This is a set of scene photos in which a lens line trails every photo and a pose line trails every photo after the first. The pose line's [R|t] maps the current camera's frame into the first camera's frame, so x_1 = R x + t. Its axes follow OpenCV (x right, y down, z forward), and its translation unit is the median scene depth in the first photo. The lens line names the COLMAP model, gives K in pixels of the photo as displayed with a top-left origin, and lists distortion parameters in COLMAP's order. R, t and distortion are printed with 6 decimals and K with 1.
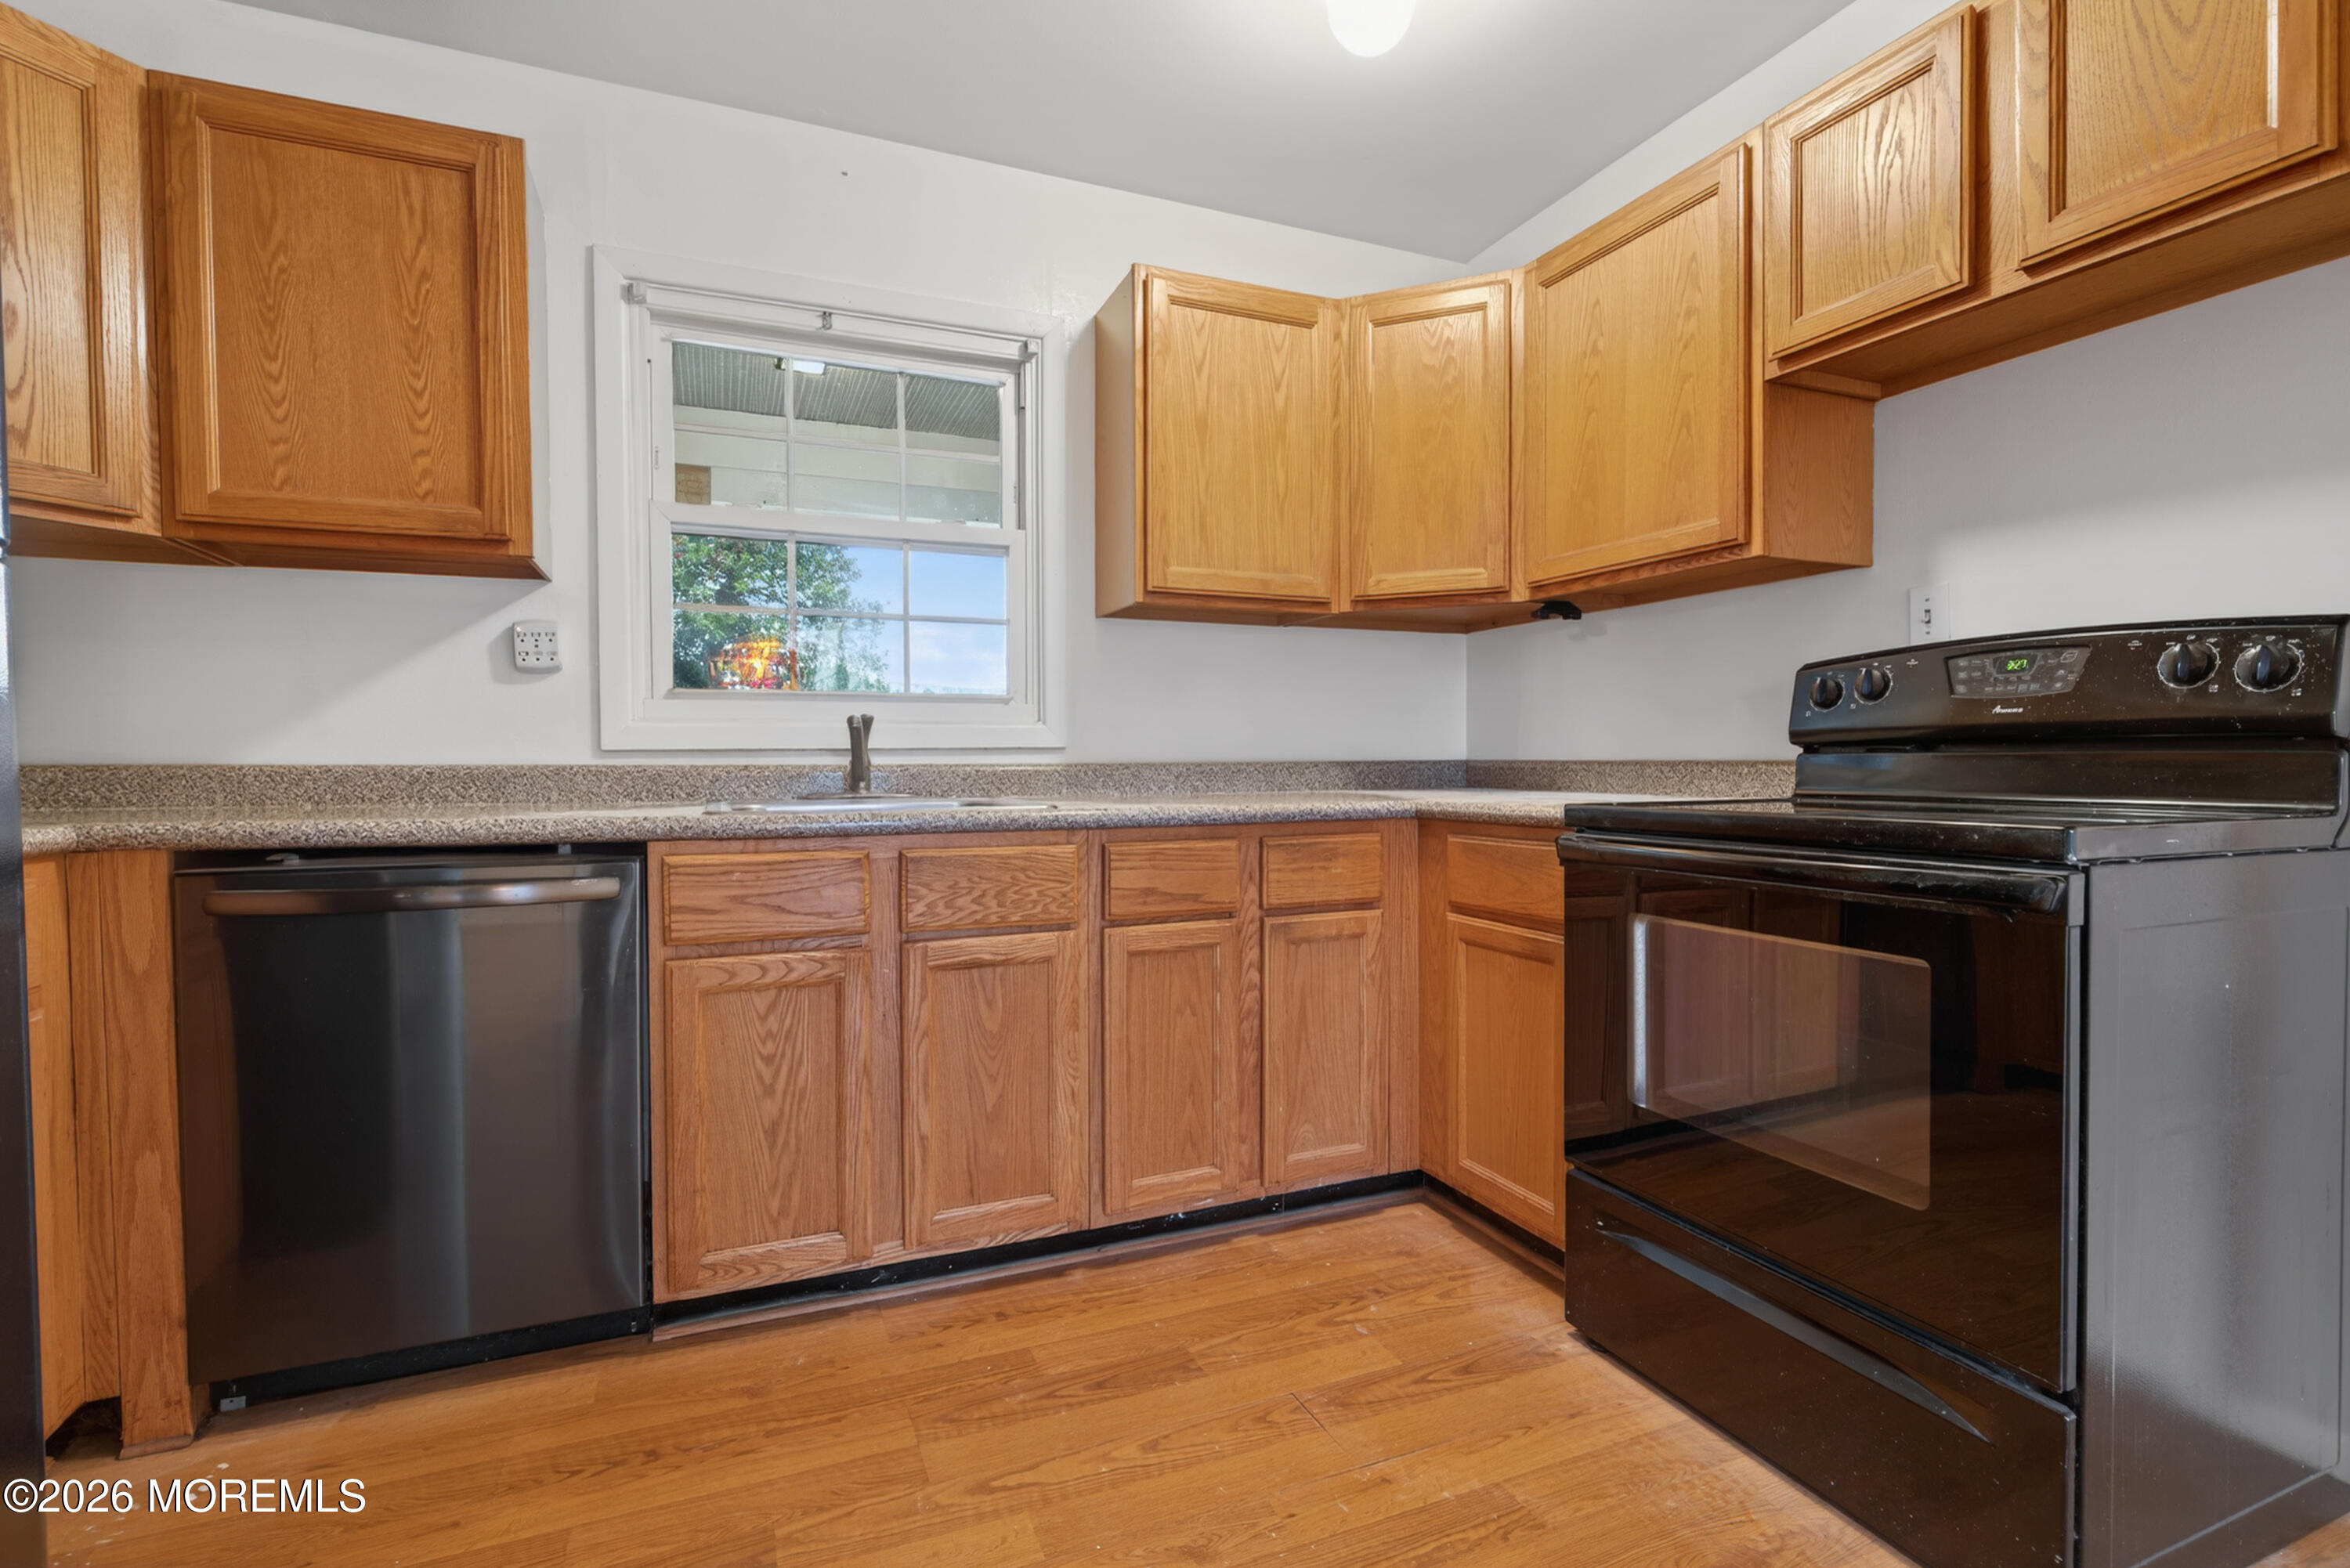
lens RADIAL K [[1178.3, 0, 1182.0], [0, 1178.3, 786.4], [0, 0, 1]] dist [-0.000638, -0.001311]
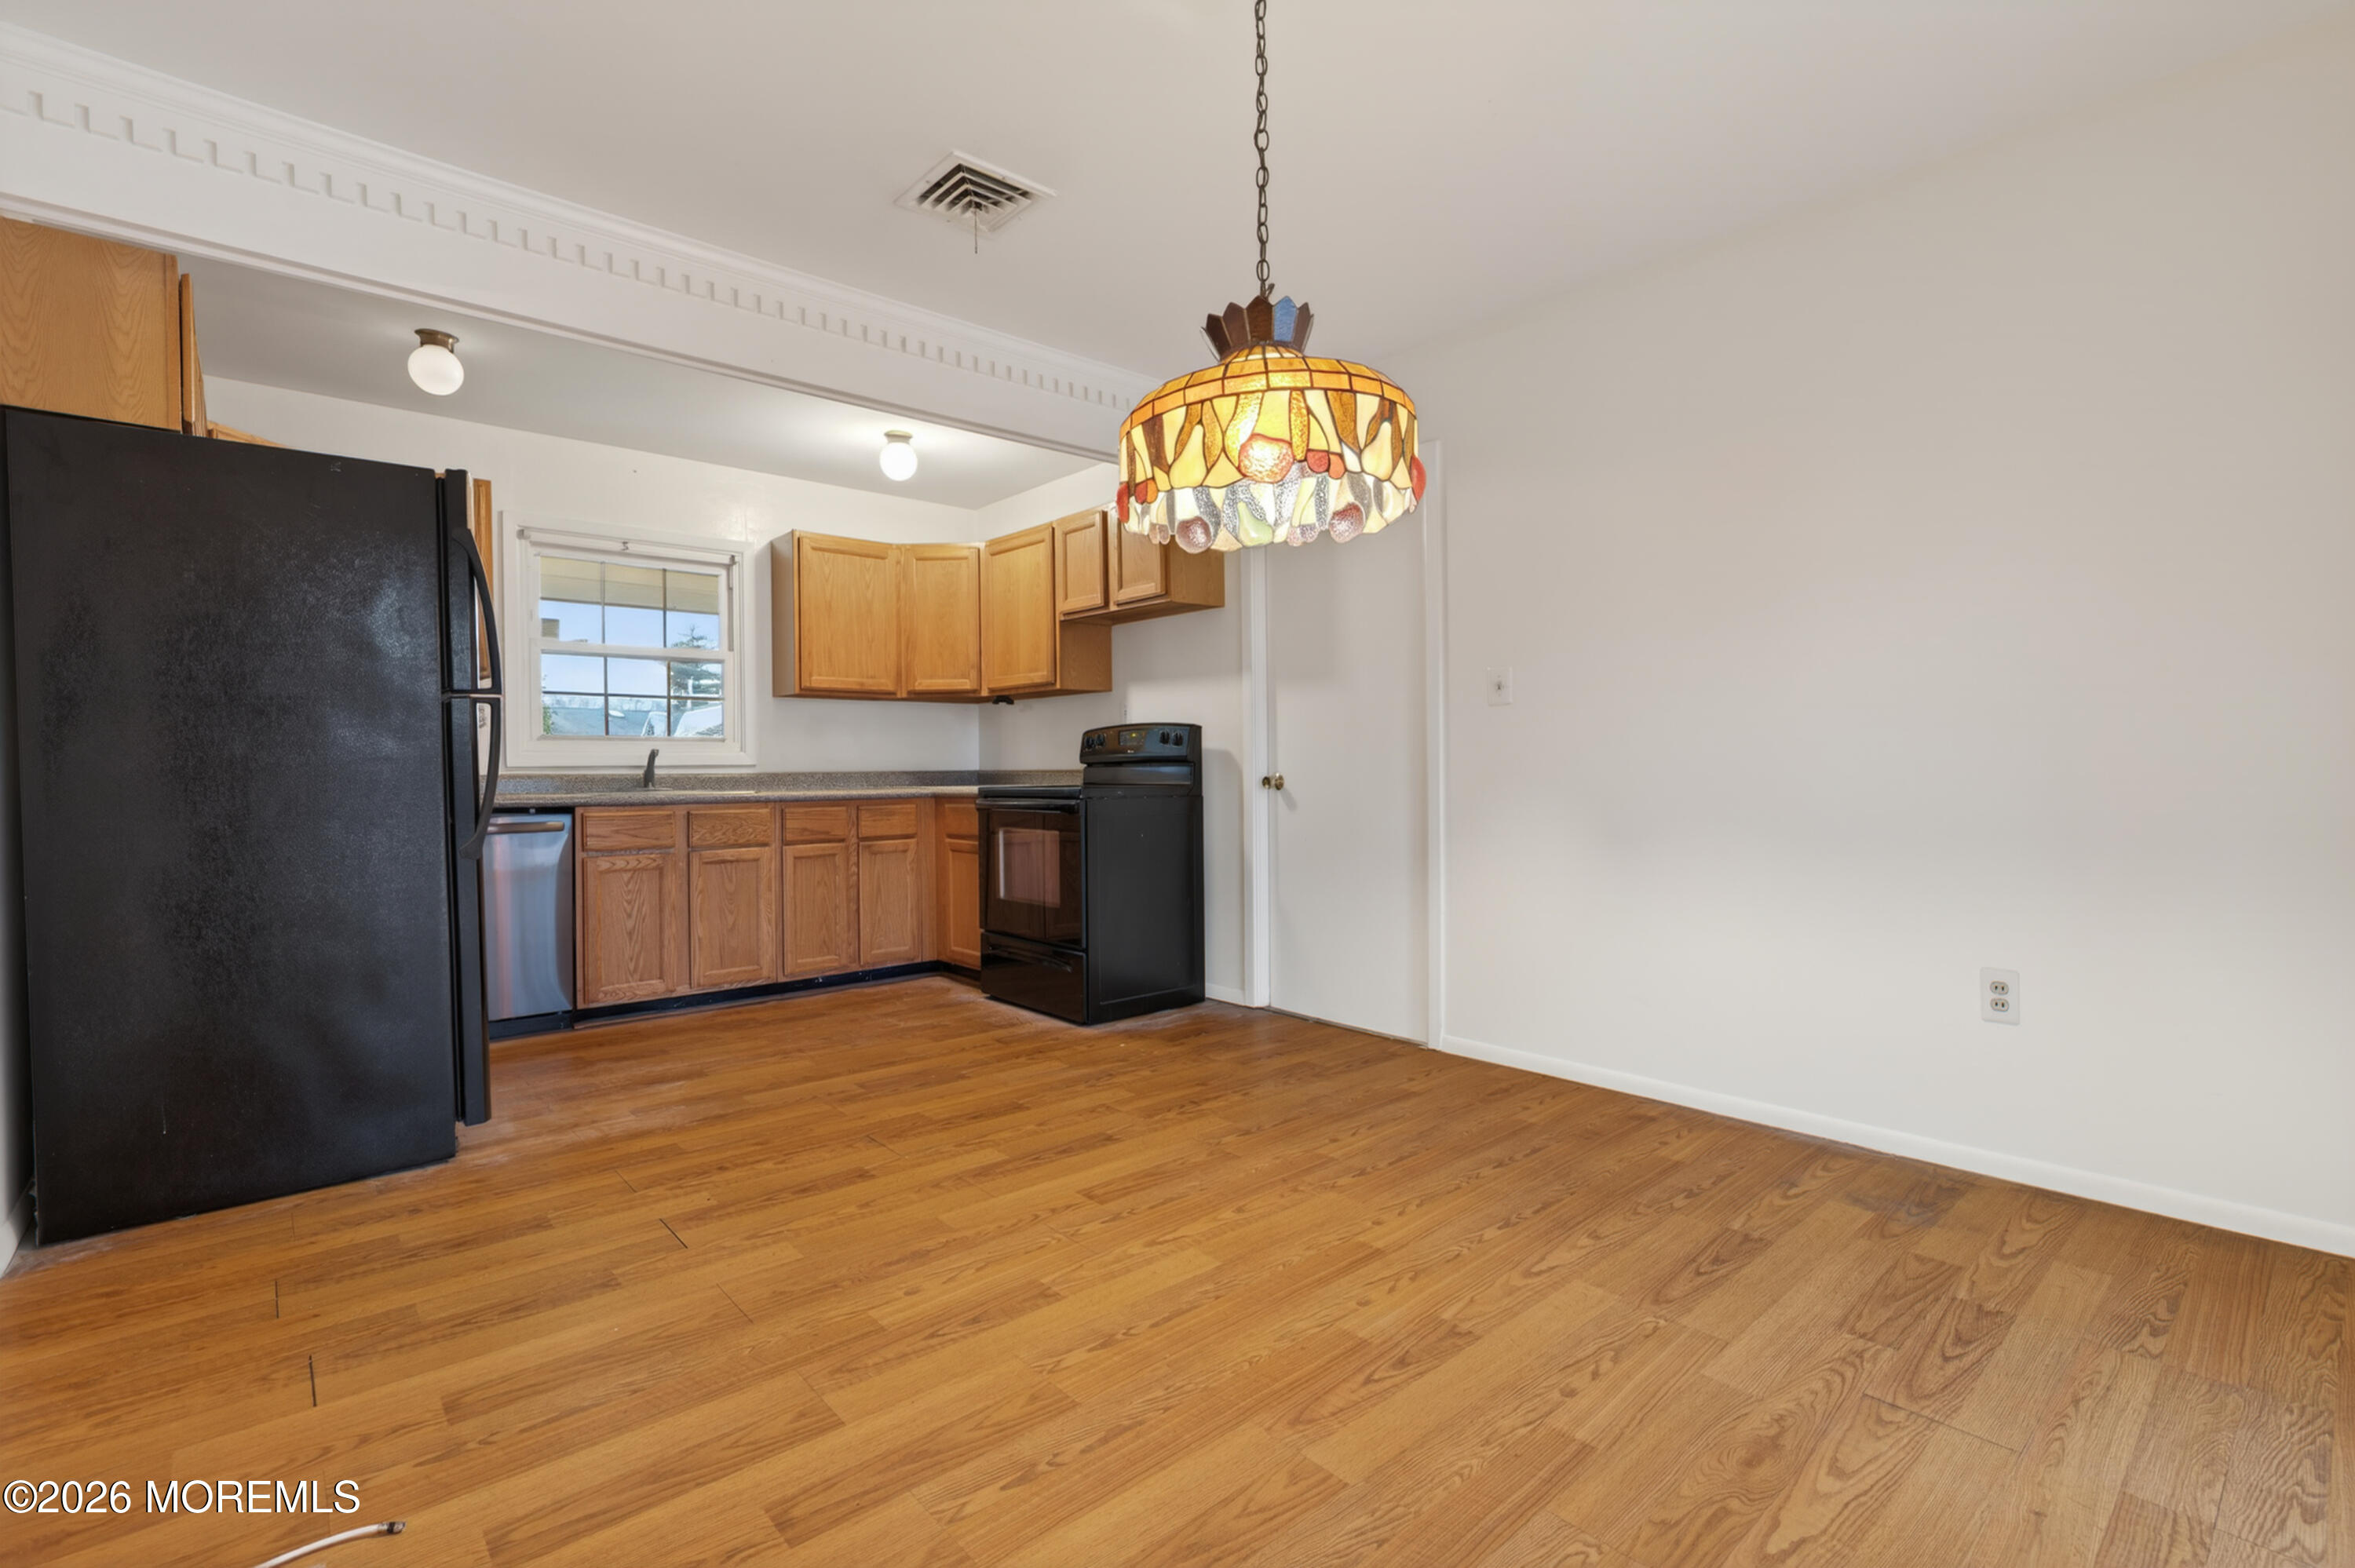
lens RADIAL K [[1093.6, 0, 1185.3], [0, 1093.6, 774.9], [0, 0, 1]] dist [-0.001714, -0.001349]
pose [[0.949035, -0.005535, 0.315122, 0.005537], [0.010288, 0.999857, -0.013424, 0.021458], [-0.315002, 0.015982, 0.948956, -1.213664]]
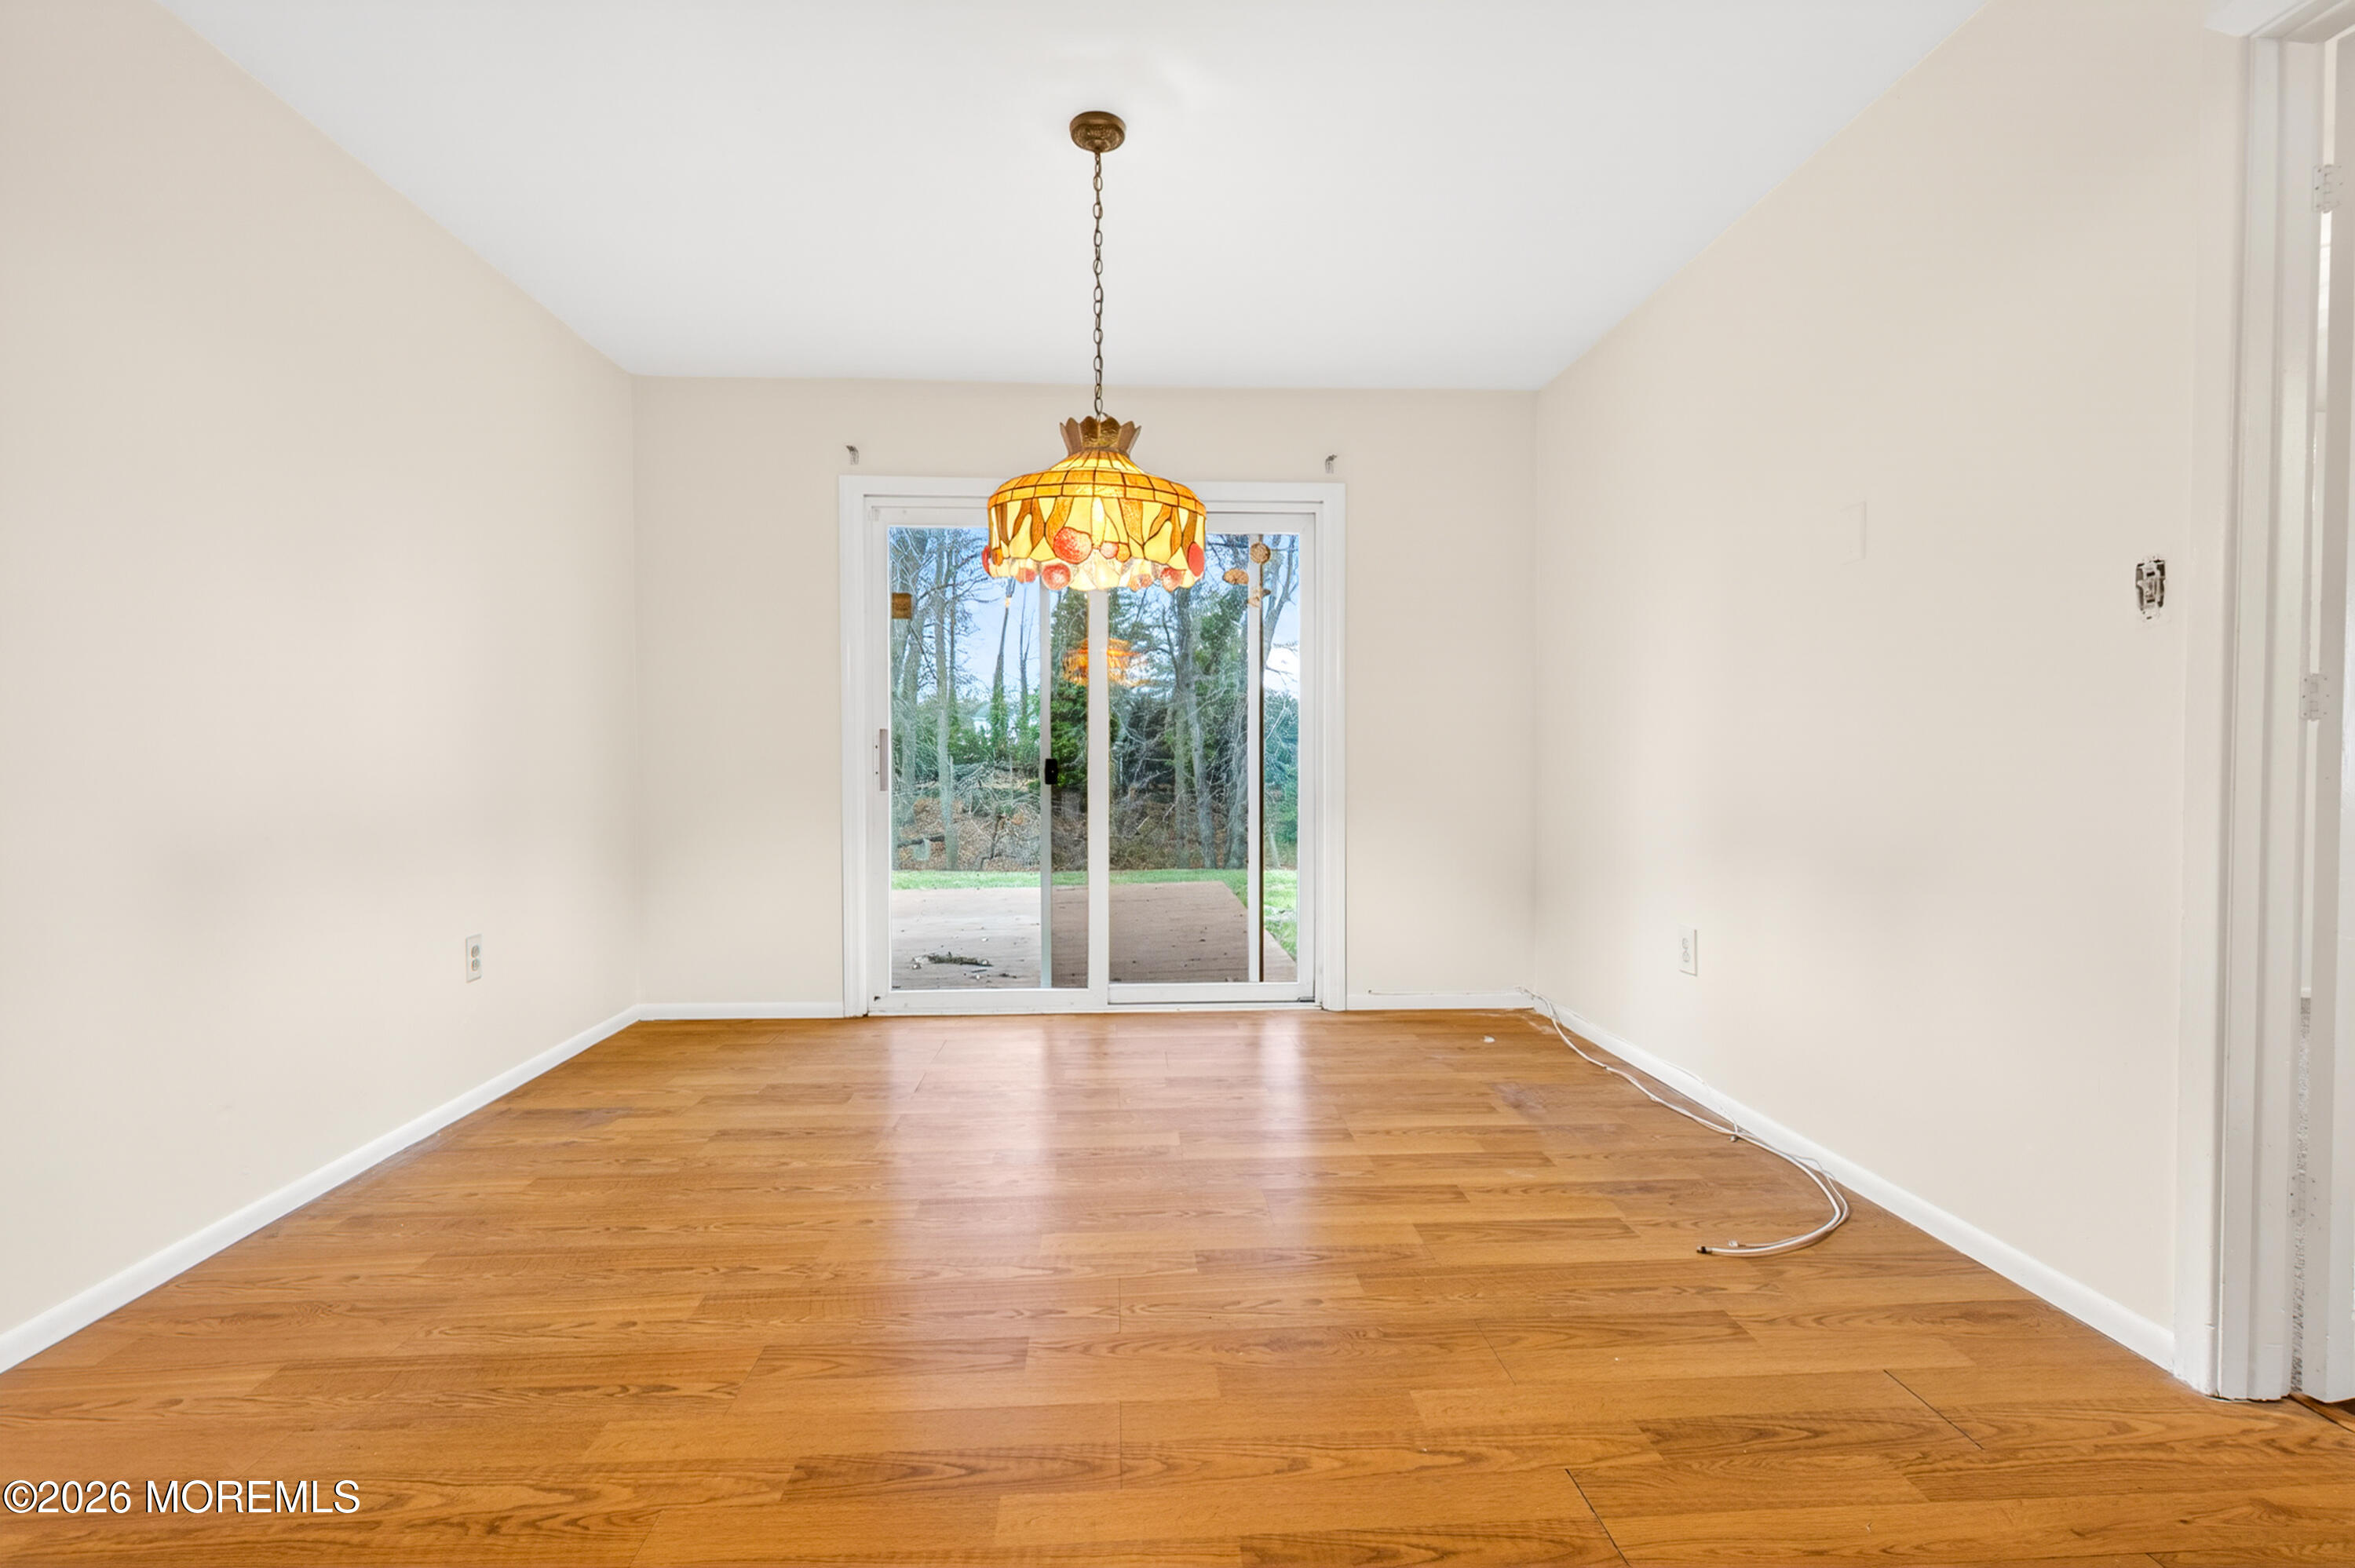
lens RADIAL K [[1006.4, 0, 1165.8], [0, 1006.4, 784.9], [0, 0, 1]] dist [0.001091, 0.000078]
pose [[-0.935547, -0.001810, 0.353199, -0.105152], [0.013368, 0.999089, 0.040528, -0.016368], [-0.352950, 0.042637, -0.934670, 0.597391]]
